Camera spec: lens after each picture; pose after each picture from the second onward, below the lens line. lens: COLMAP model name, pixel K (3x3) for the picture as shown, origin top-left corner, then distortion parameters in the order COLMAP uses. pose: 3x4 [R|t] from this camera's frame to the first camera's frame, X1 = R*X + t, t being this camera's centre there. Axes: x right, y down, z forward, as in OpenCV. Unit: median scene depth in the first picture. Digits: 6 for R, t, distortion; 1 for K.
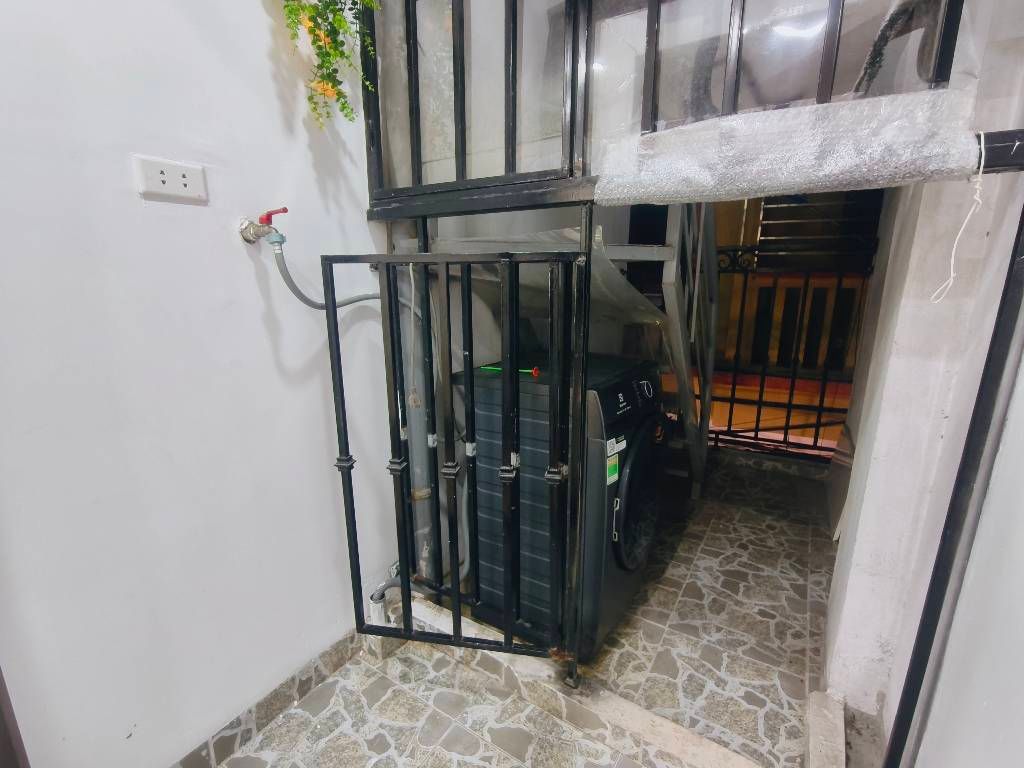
lens RADIAL K [[473.3, 0, 512.5], [0, 473.3, 386.0], [0, 0, 1]] dist [-0.004760, -0.000193]
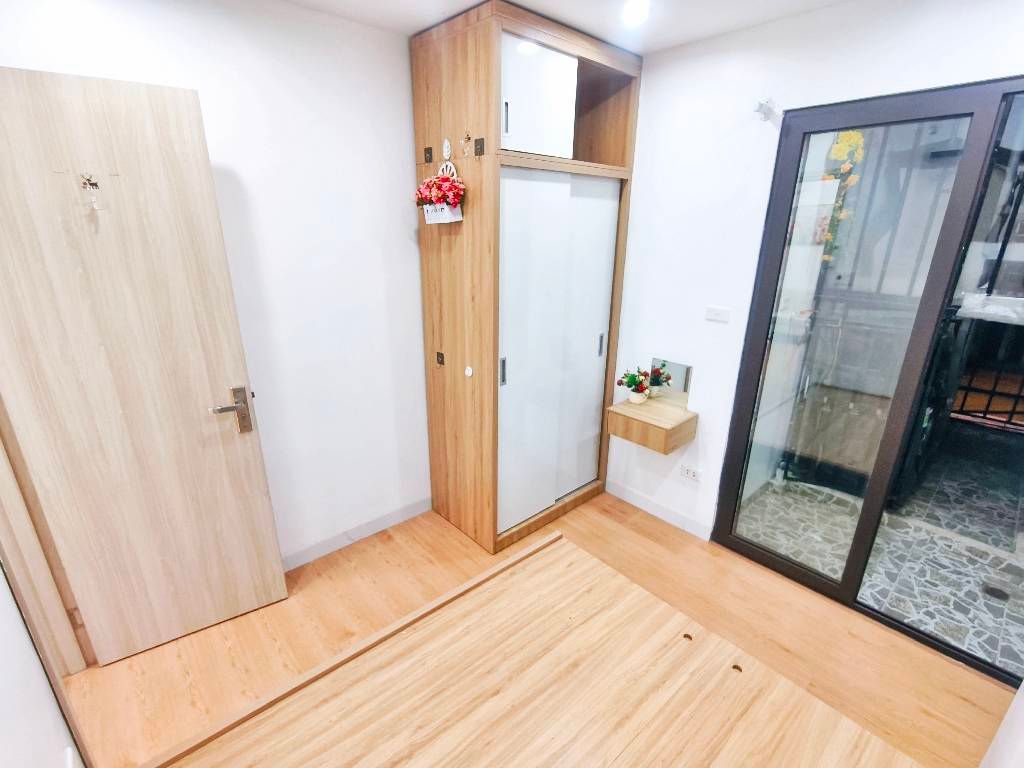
lens RADIAL K [[473.3, 0, 510.0], [0, 473.3, 389.0], [0, 0, 1]] dist [-0.004760, -0.000193]
pose [[0.961916, 0.087488, -0.258965, -0.846658], [-0.060850, 0.992160, 0.109164, -0.072382], [0.266485, -0.089249, 0.959698, -1.243488]]
